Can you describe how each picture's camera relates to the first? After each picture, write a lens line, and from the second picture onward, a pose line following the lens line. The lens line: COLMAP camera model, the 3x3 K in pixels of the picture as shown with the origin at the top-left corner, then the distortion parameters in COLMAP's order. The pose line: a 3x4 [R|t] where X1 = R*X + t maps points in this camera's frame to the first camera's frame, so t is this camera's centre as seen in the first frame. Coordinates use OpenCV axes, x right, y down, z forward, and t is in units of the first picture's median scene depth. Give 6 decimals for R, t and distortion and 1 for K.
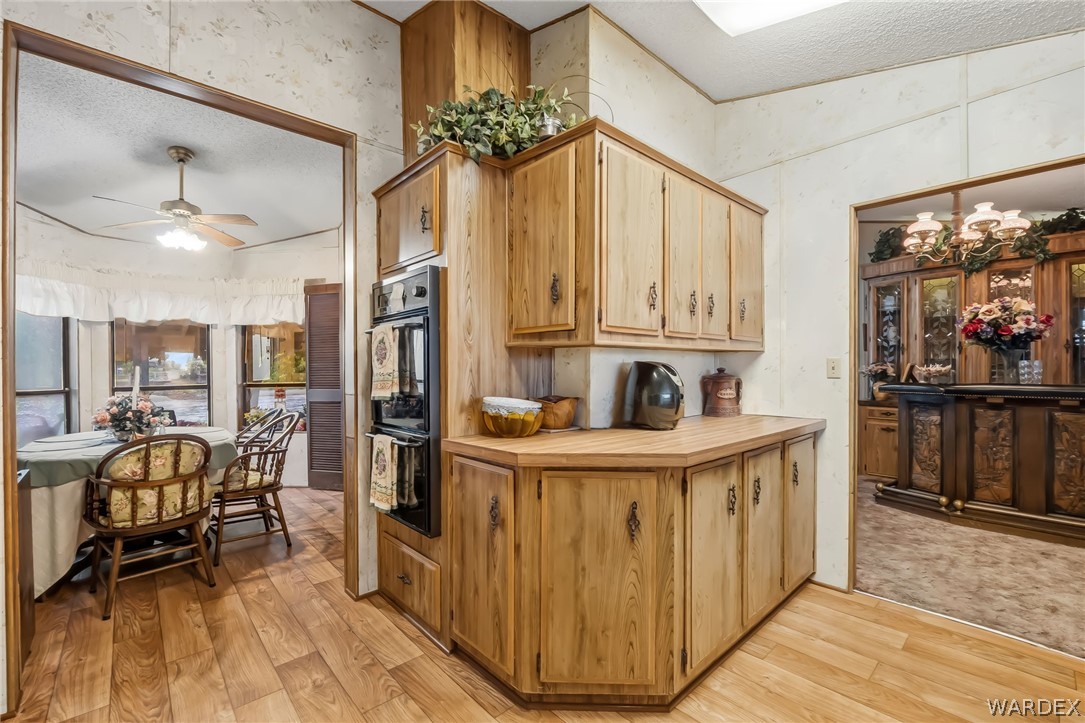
lens RADIAL K [[453.3, 0, 547.6], [0, 453.3, 364.2], [0, 0, 1]] dist [-0.008838, 0.000025]
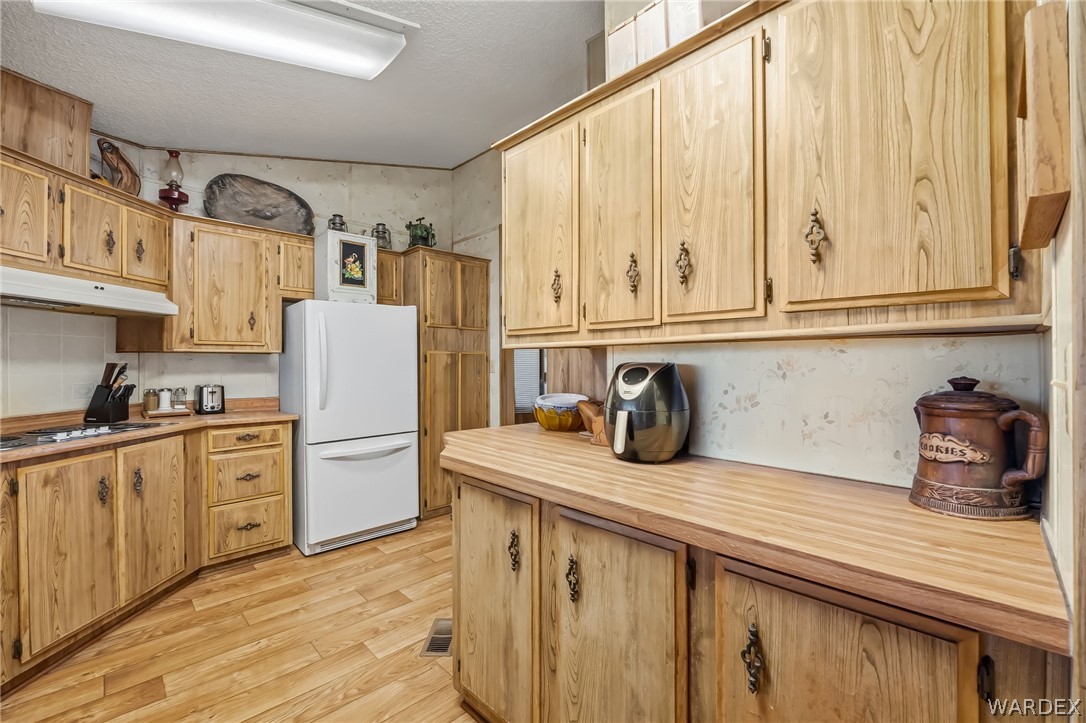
lens RADIAL K [[452.8, 0, 542.8], [0, 452.8, 360.2], [0, 0, 1]] dist [-0.009428, 0.000268]
pose [[0.034261, -0.000491, -0.999413, 1.126757], [0.007192, 0.999974, -0.000245, -0.014006], [0.999387, -0.007180, 0.034263, 0.991038]]
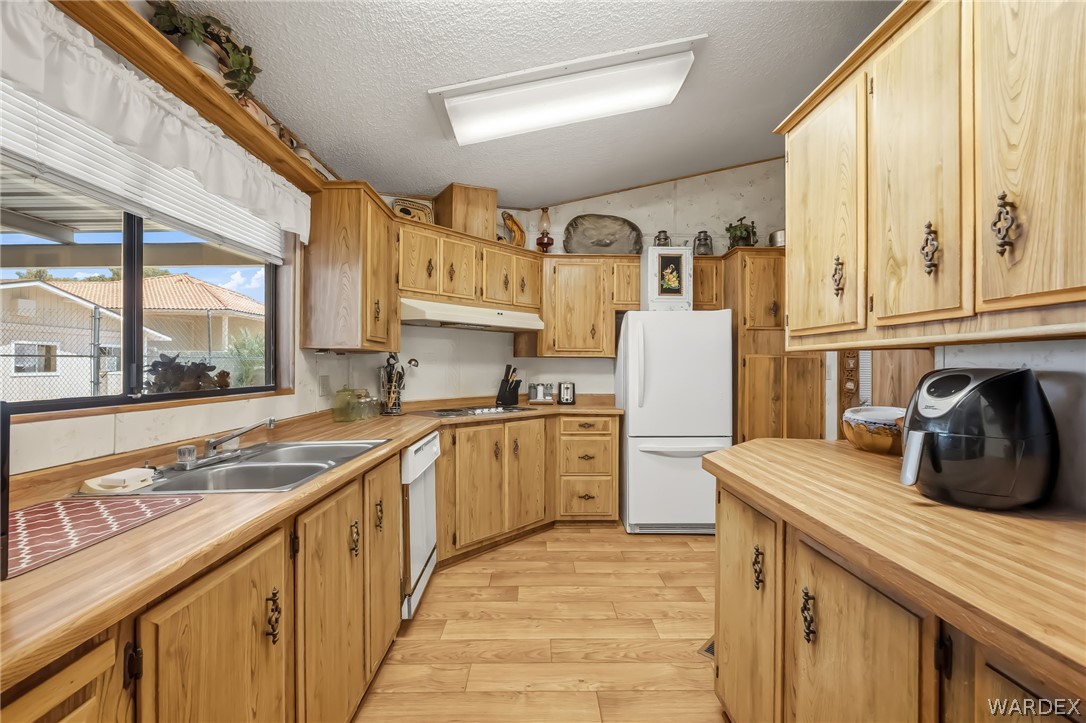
lens RADIAL K [[453.7, 0, 548.1], [0, 453.7, 364.2], [0, 0, 1]] dist [-0.008838, 0.000025]
pose [[-0.654374, -0.003964, -0.756160, 1.118223], [-0.002304, 0.999992, -0.003248, -0.010533], [0.756167, -0.000383, -0.654378, 1.174976]]
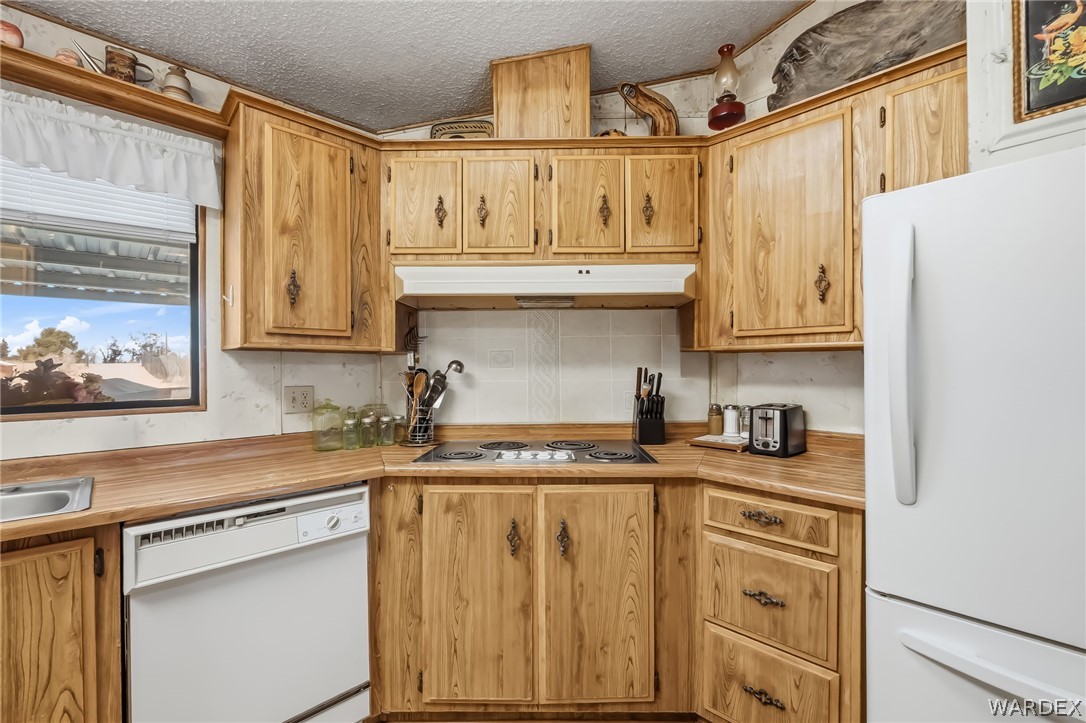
lens RADIAL K [[462.7, 0, 543.3], [0, 462.7, 367.3], [0, 0, 1]] dist [-0.009312, 0.000141]
pose [[-0.999336, 0.005607, -0.036010, -0.053048], [0.005675, 0.999982, -0.001793, -0.015086], [0.035999, -0.001996, -0.999350, 0.803317]]
